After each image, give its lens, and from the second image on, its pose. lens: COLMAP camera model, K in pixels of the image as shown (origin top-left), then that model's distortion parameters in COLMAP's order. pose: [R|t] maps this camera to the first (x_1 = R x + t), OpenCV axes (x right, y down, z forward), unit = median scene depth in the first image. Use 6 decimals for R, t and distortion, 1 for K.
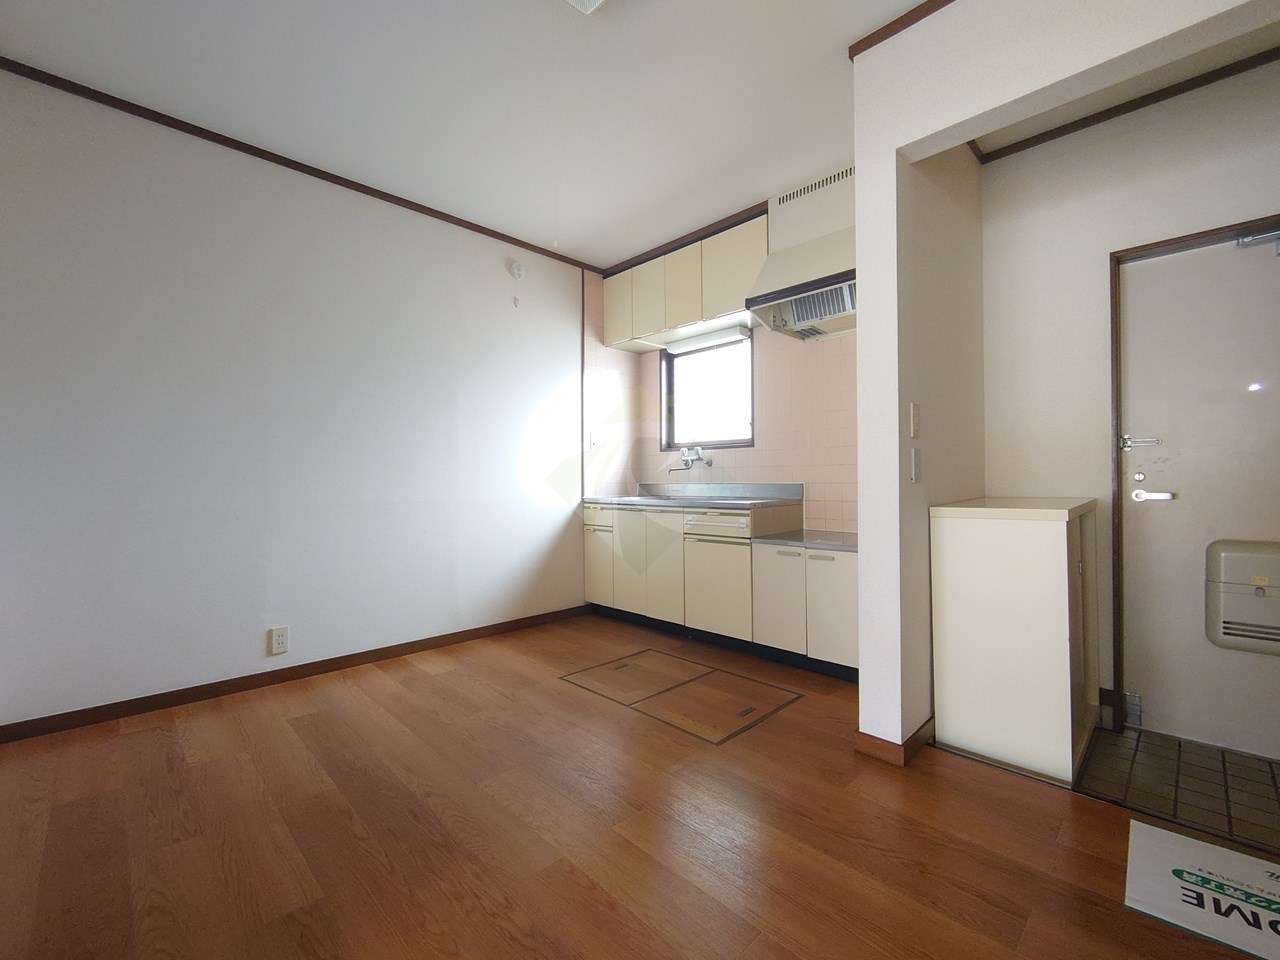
lens RADIAL K [[548.8, 0, 641.6], [0, 548.8, 478.4], [0, 0, 1]] dist [-0.005459, -0.000238]
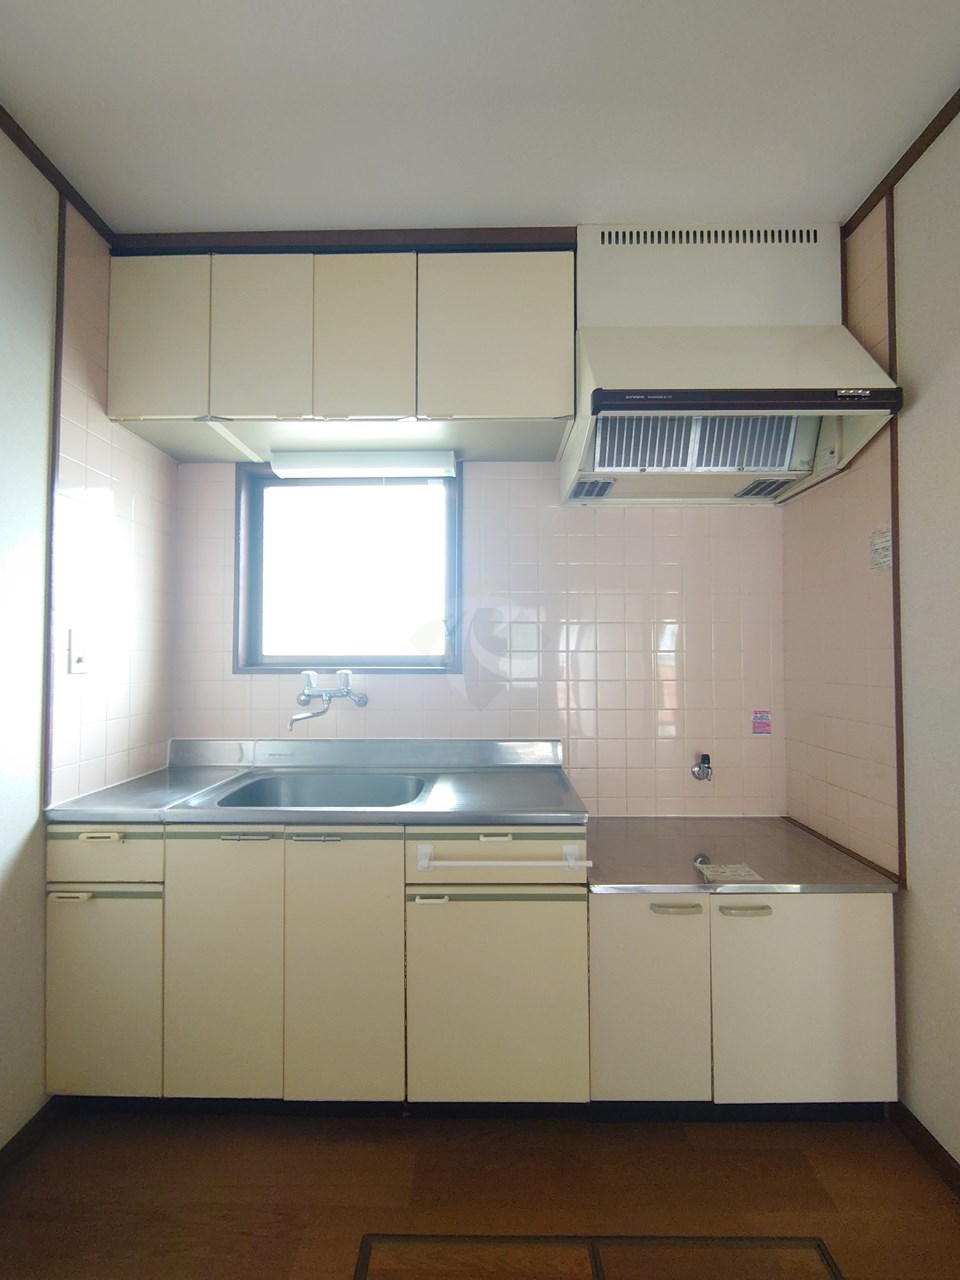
lens RADIAL K [[548.8, 0, 479.9], [0, 548.8, 642.2], [0, 0, 1]] dist [-0.005459, -0.000238]
pose [[0.710056, 0.022157, 0.703796, -0.164853], [-0.006017, 0.999659, -0.025401, -0.070276], [-0.704119, 0.013801, 0.709948, 0.556411]]
